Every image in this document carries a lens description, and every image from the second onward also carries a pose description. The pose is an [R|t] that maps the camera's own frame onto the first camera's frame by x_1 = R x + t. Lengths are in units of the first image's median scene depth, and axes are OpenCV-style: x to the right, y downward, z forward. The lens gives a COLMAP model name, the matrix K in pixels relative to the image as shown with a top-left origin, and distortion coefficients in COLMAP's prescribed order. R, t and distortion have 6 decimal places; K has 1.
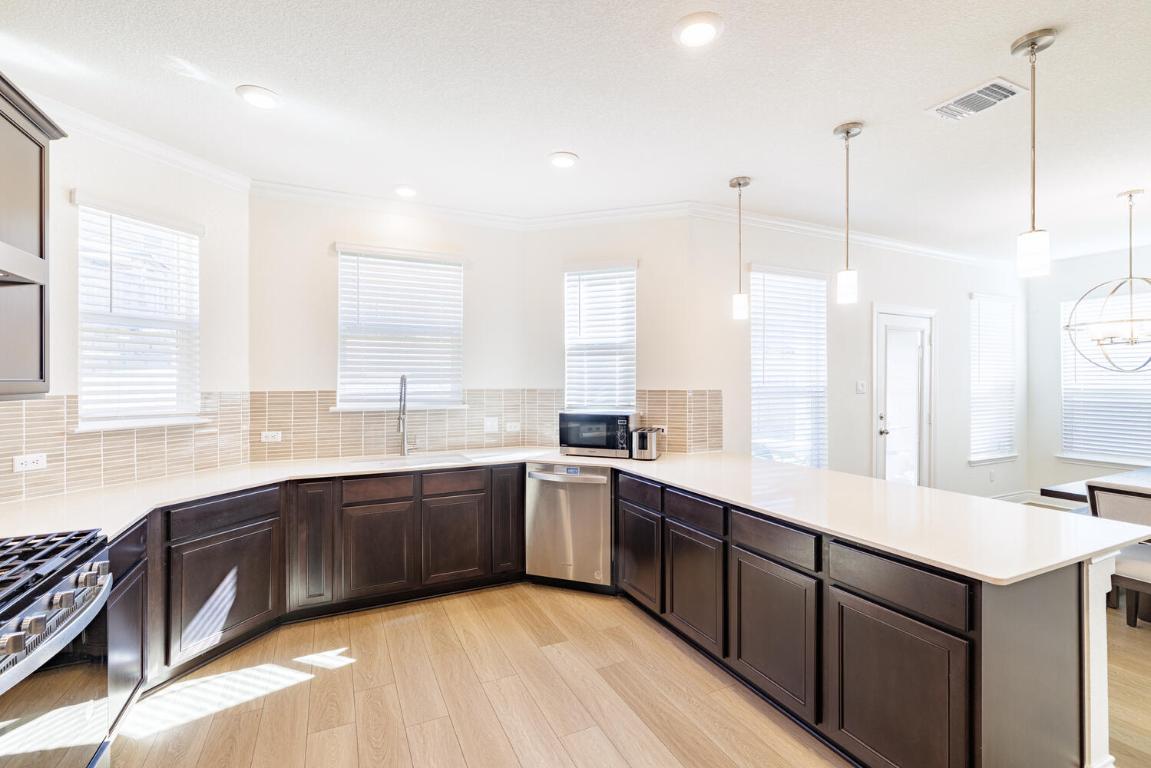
lens RADIAL K [[502.6, 0, 582.2], [0, 502.6, 382.1], [0, 0, 1]] dist [-0.005185, 0.001715]
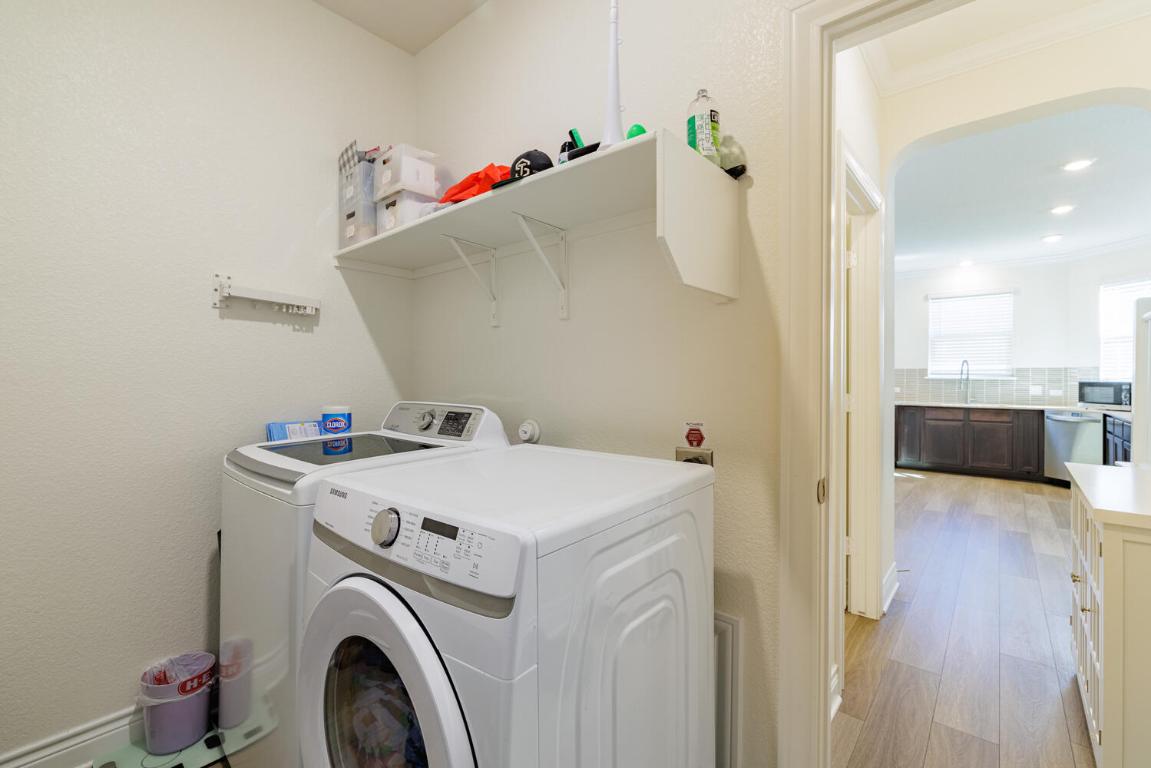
lens RADIAL K [[502.6, 0, 567.9], [0, 502.6, 377.3], [0, 0, 1]] dist [-0.005185, 0.001715]
pose [[0.392653, 0.002798, -0.919683, 0.838025], [-0.002349, 0.999995, 0.002039, 0.053790], [0.919684, 0.001360, 0.392657, -1.174845]]
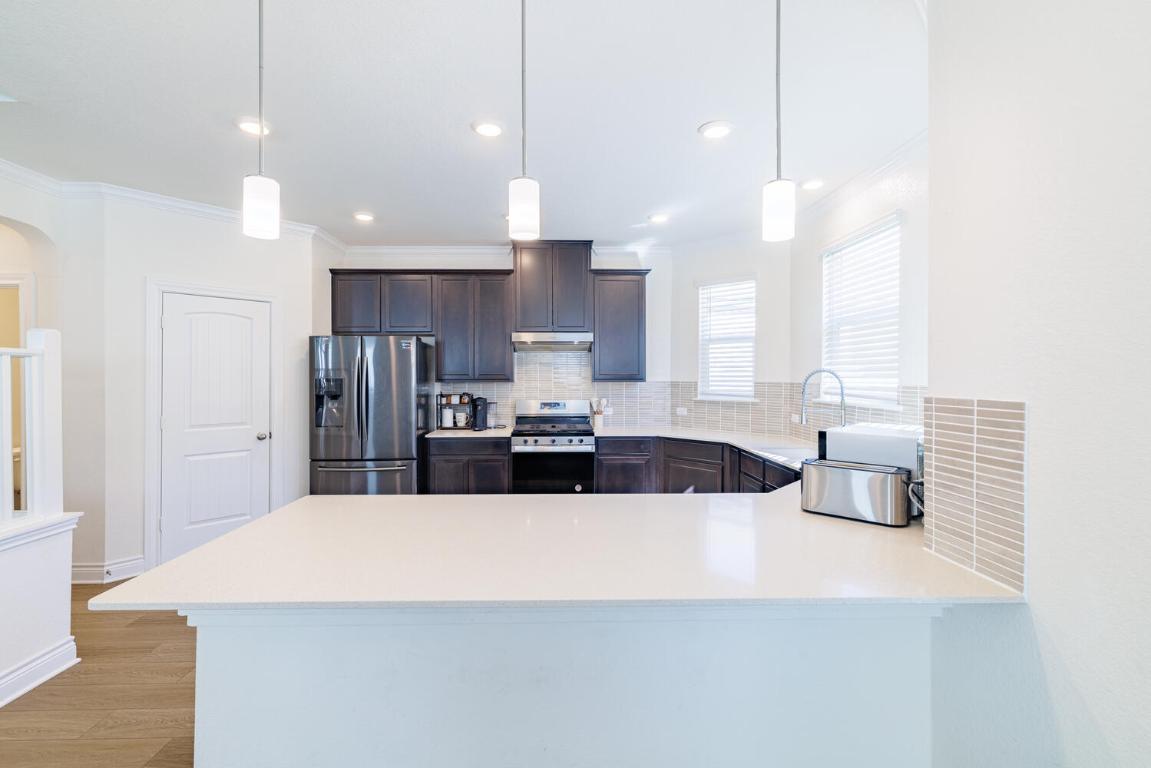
lens RADIAL K [[502.6, 0, 569.3], [0, 502.6, 379.9], [0, 0, 1]] dist [-0.005185, 0.001715]
pose [[-0.410918, 0.009859, -0.911619, 0.800704], [-0.000575, 0.999939, 0.011073, -0.002718], [0.911672, 0.005074, -0.410887, 1.020491]]
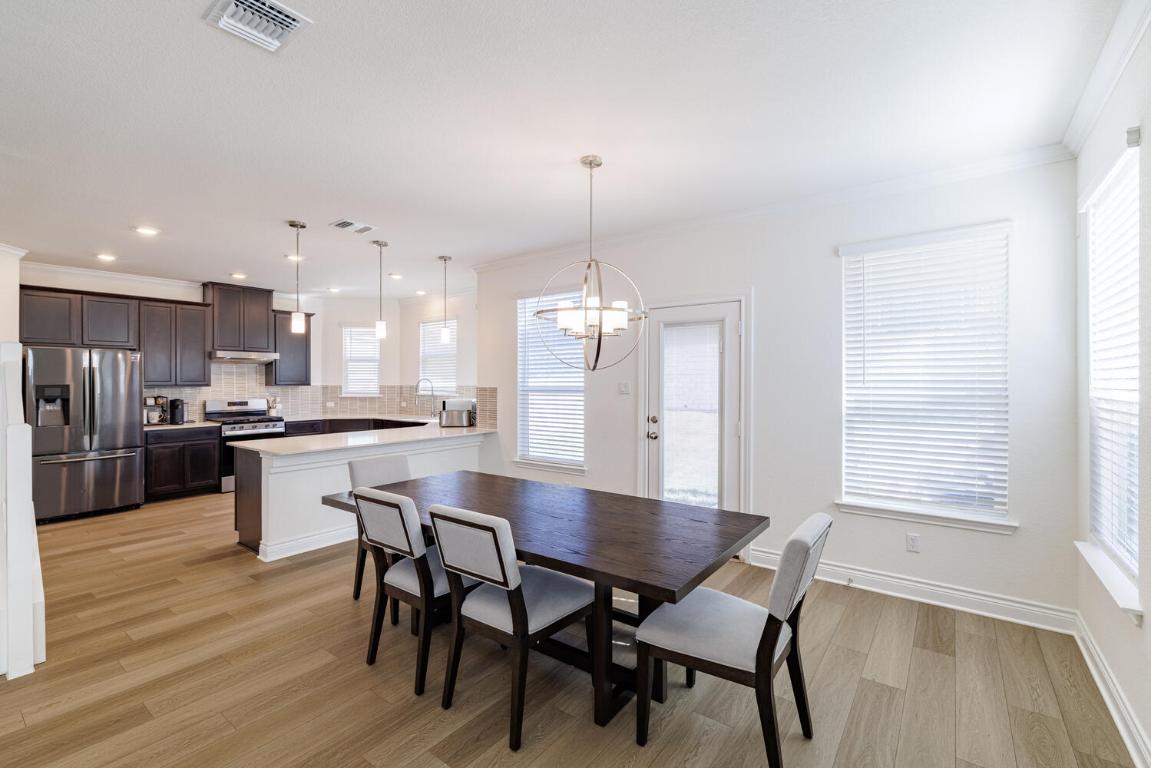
lens RADIAL K [[502.6, 0, 570.7], [0, 502.6, 379.2], [0, 0, 1]] dist [-0.005185, 0.001715]
pose [[0.454330, -0.003296, -0.890827, 1.940337], [-0.000715, 0.999991, -0.004064, -0.002689], [0.890833, 0.002483, 0.454324, 0.628806]]
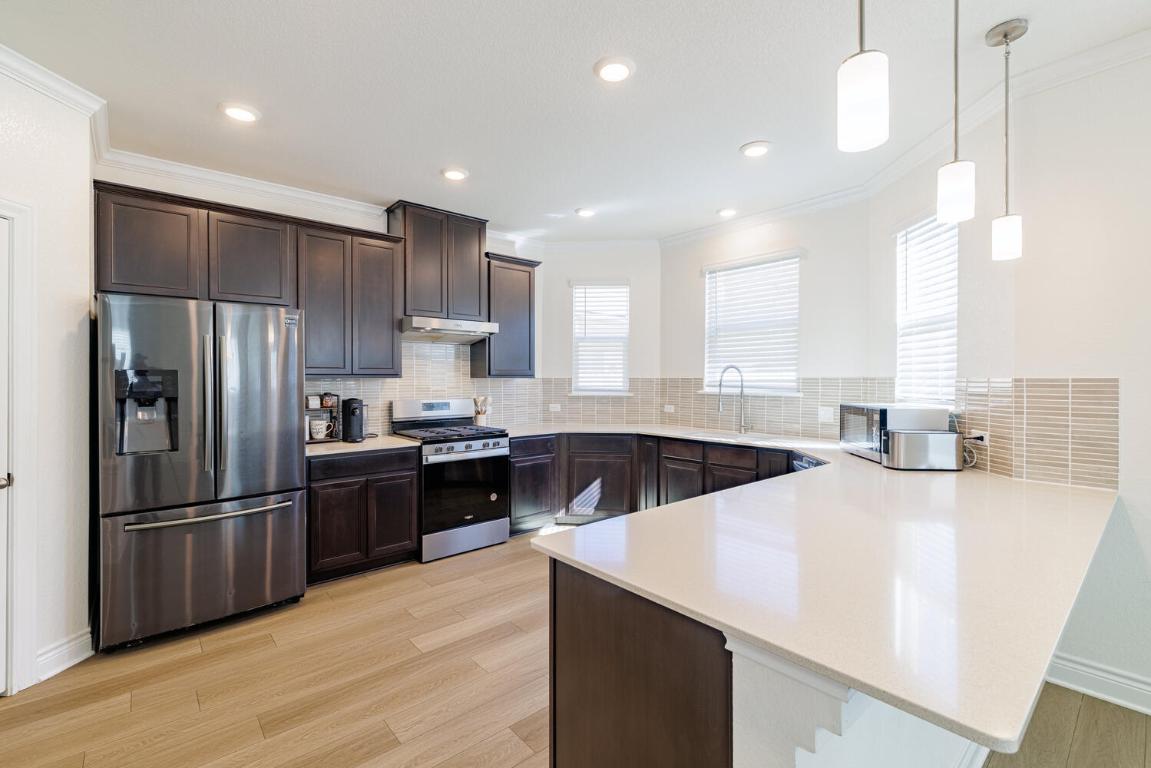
lens RADIAL K [[502.6, 0, 568.7], [0, 502.6, 380.4], [0, 0, 1]] dist [-0.005185, 0.001715]
pose [[0.253061, 0.005186, -0.967437, 0.761010], [-0.002482, 0.999986, 0.004711, 0.019360], [0.967447, 0.001208, 0.253070, 0.341706]]
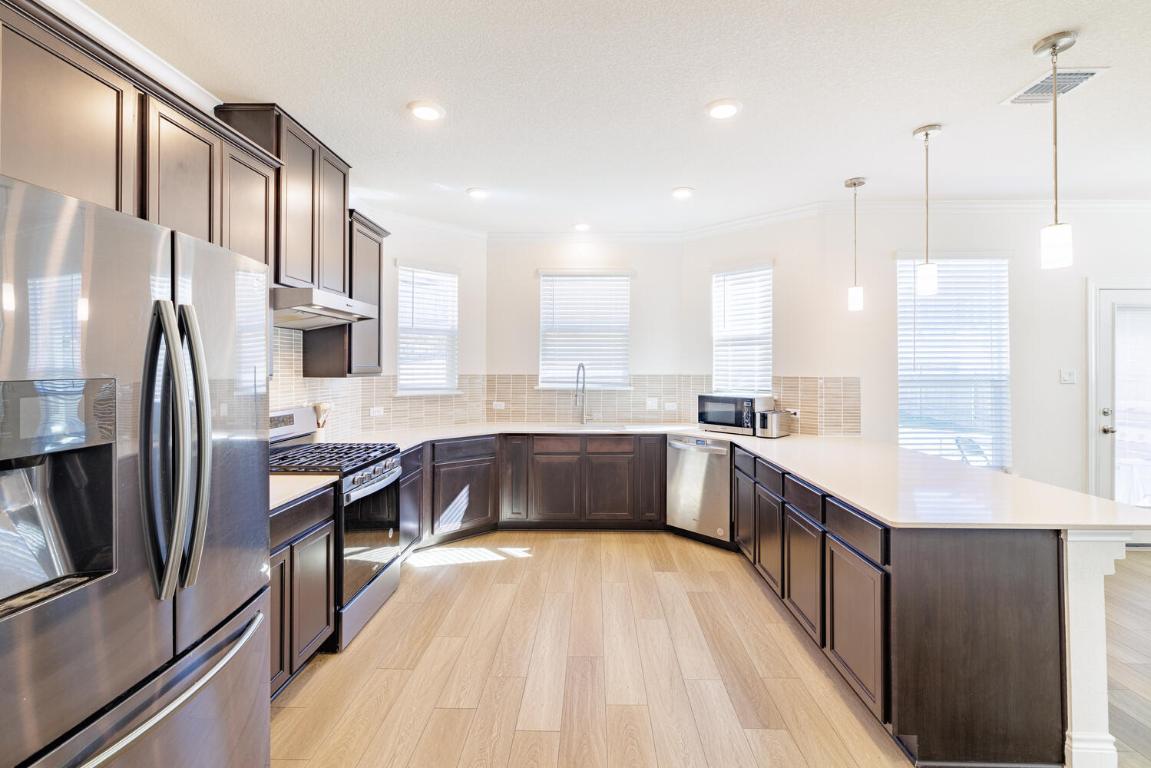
lens RADIAL K [[502.6, 0, 589.7], [0, 502.6, 363.1], [0, 0, 1]] dist [-0.005185, 0.001715]
pose [[0.894411, -0.001460, -0.447243, 0.282283], [-0.004325, 0.999920, -0.011913, 0.001245], [0.447225, 0.012590, 0.894333, -0.200713]]
